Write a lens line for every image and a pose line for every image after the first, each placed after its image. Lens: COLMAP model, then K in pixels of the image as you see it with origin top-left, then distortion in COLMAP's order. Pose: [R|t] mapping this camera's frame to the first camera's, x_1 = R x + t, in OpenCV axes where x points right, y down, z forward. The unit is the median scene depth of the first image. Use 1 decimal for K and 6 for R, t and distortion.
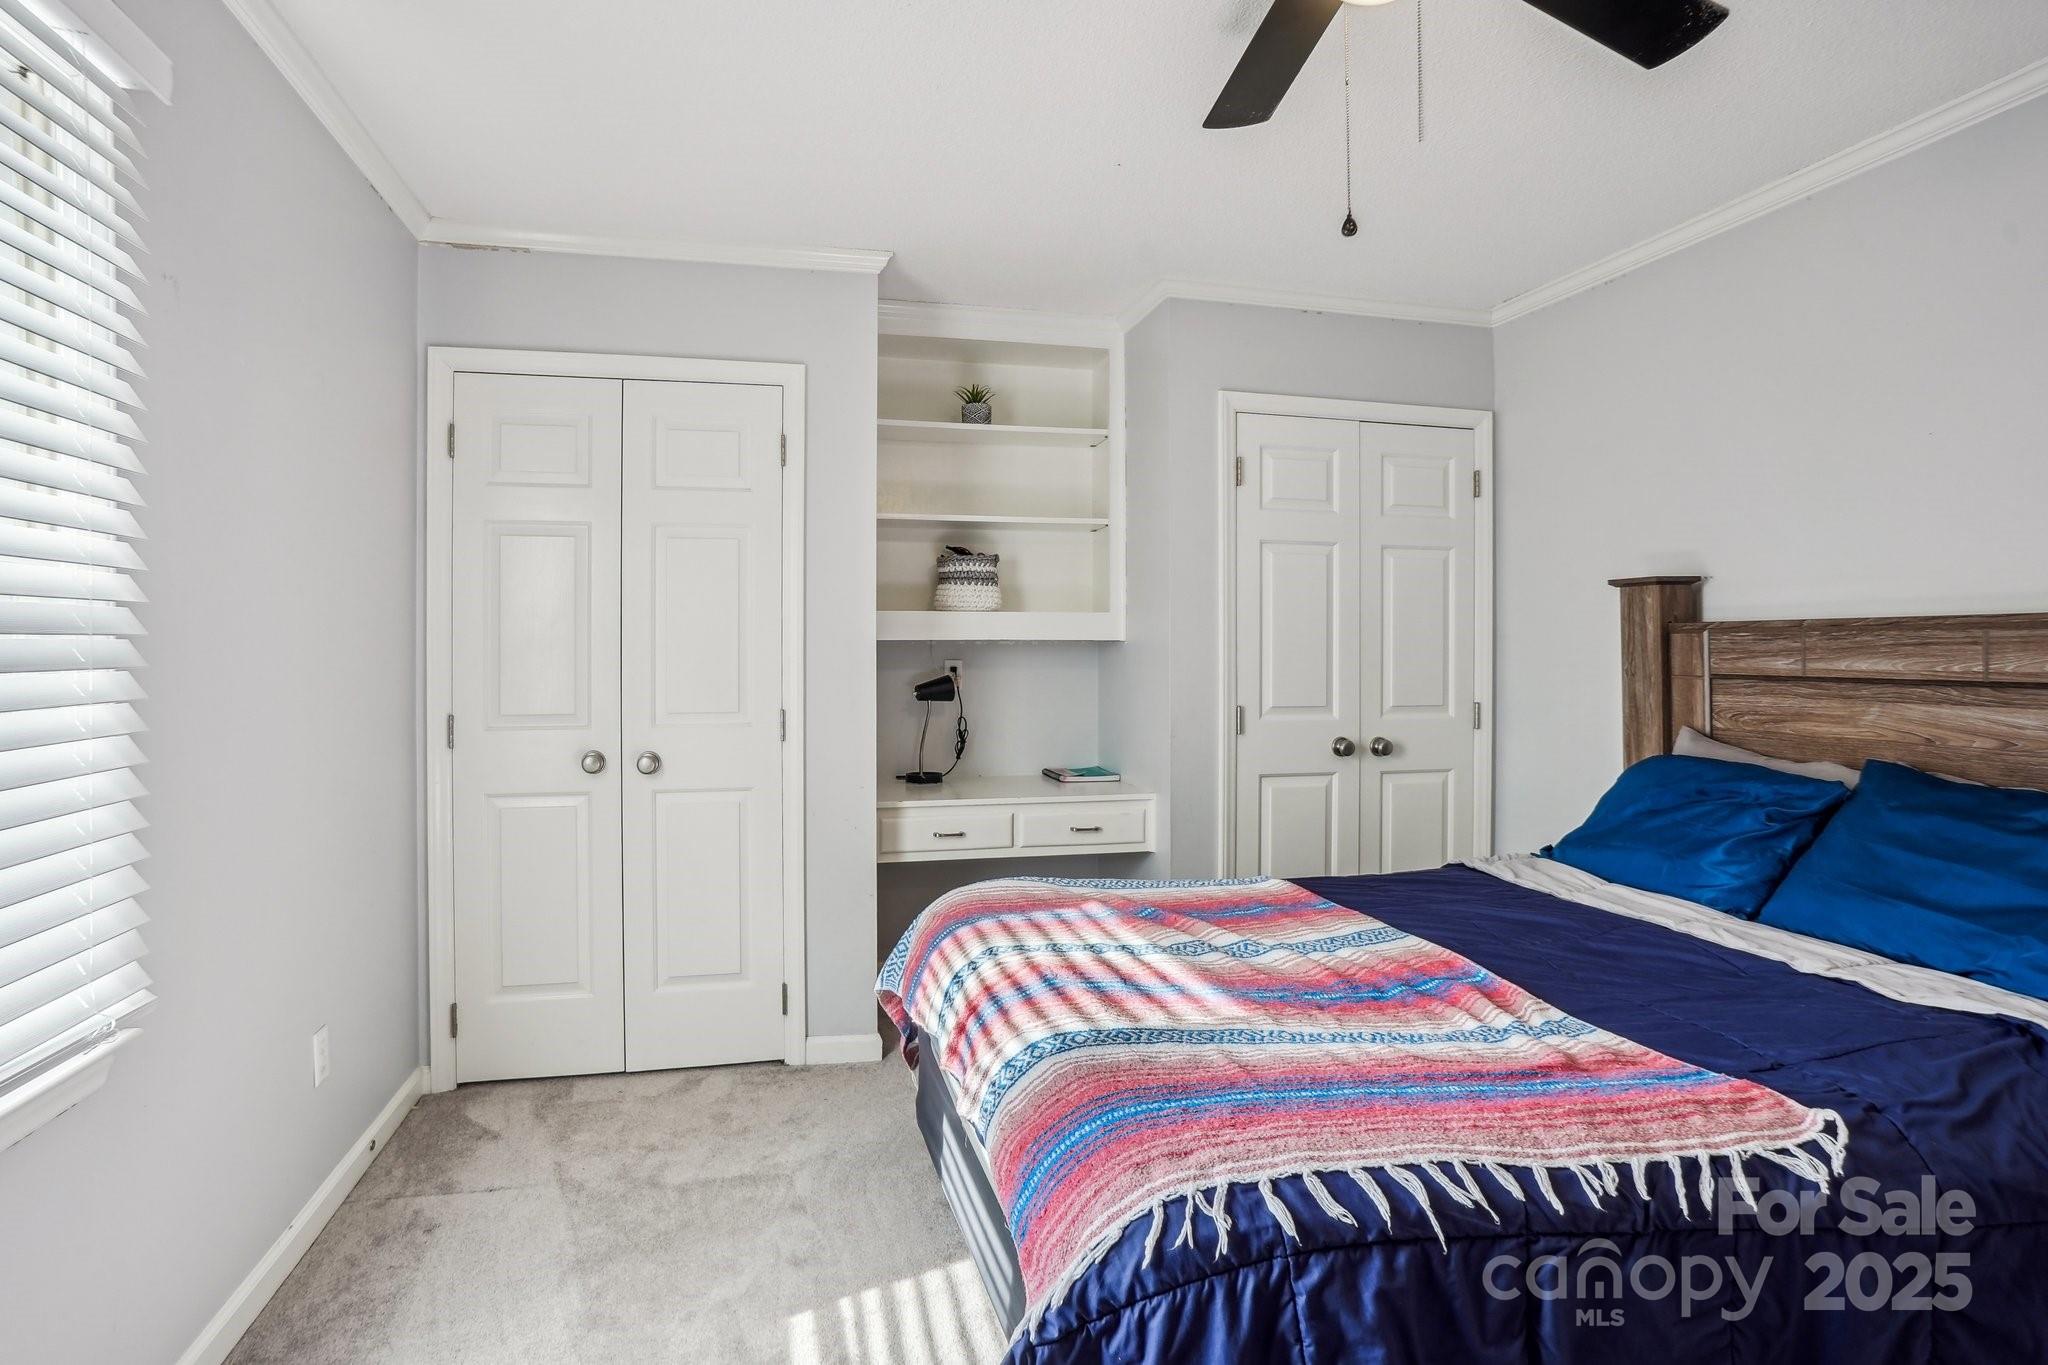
lens RADIAL K [[1114.2, 0, 1022.1], [0, 1114.2, 646.5], [0, 0, 1]] dist [-0.043639, 0.019688]
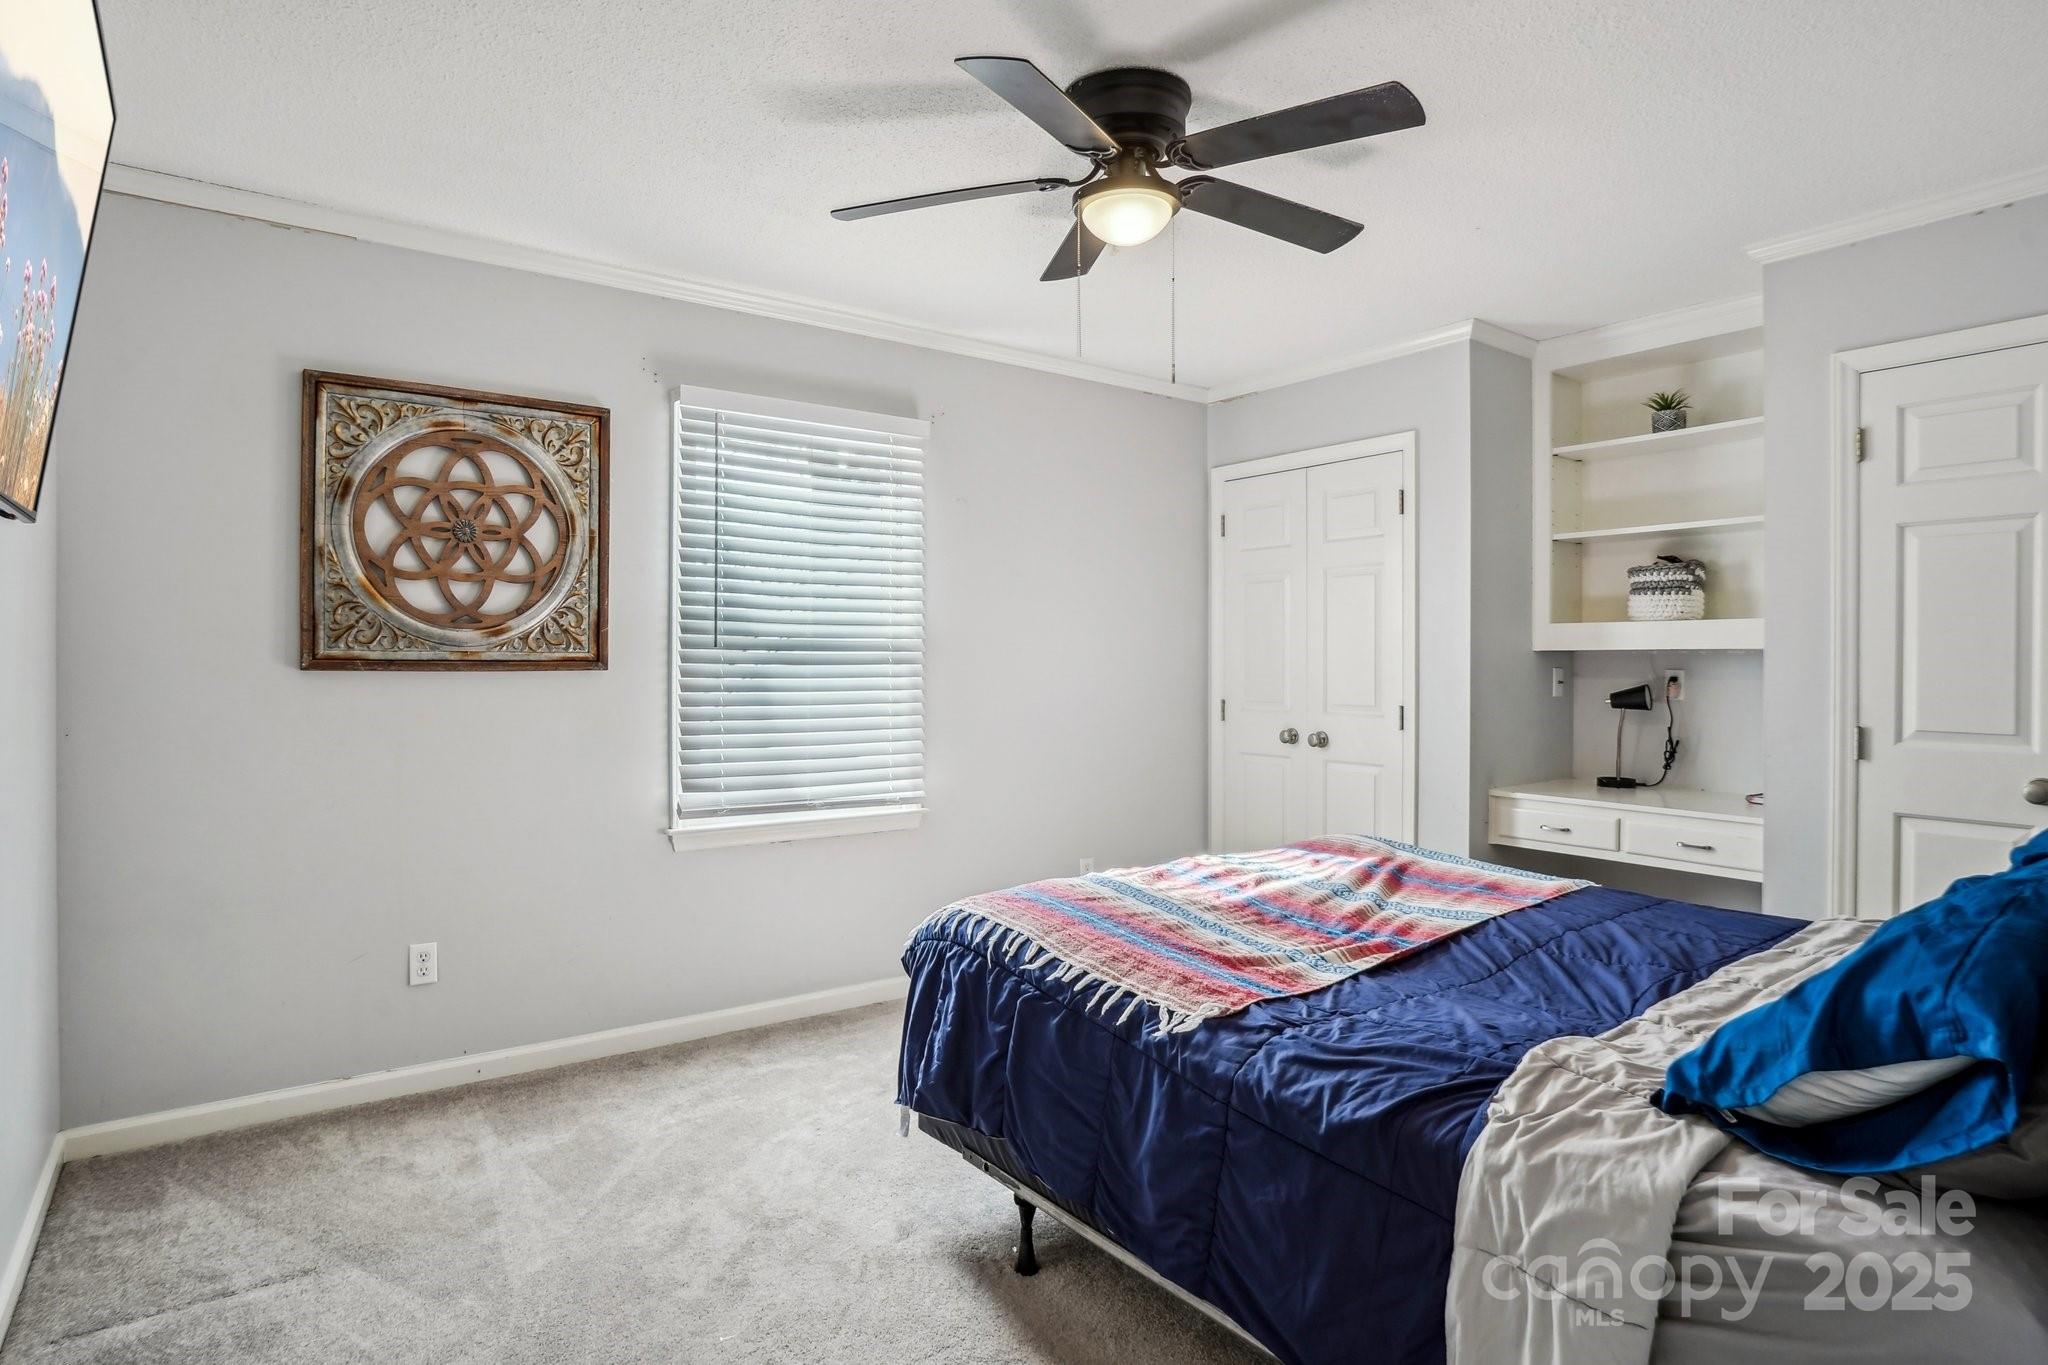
lens RADIAL K [[1114.2, 0, 1023.7], [0, 1114.2, 673.4], [0, 0, 1]] dist [-0.043639, 0.019688]
pose [[0.377031, 0.012986, -0.926109, 0.796593], [-0.004275, 0.999915, 0.012280, 0.007284], [0.926191, -0.000671, 0.377055, 0.122665]]
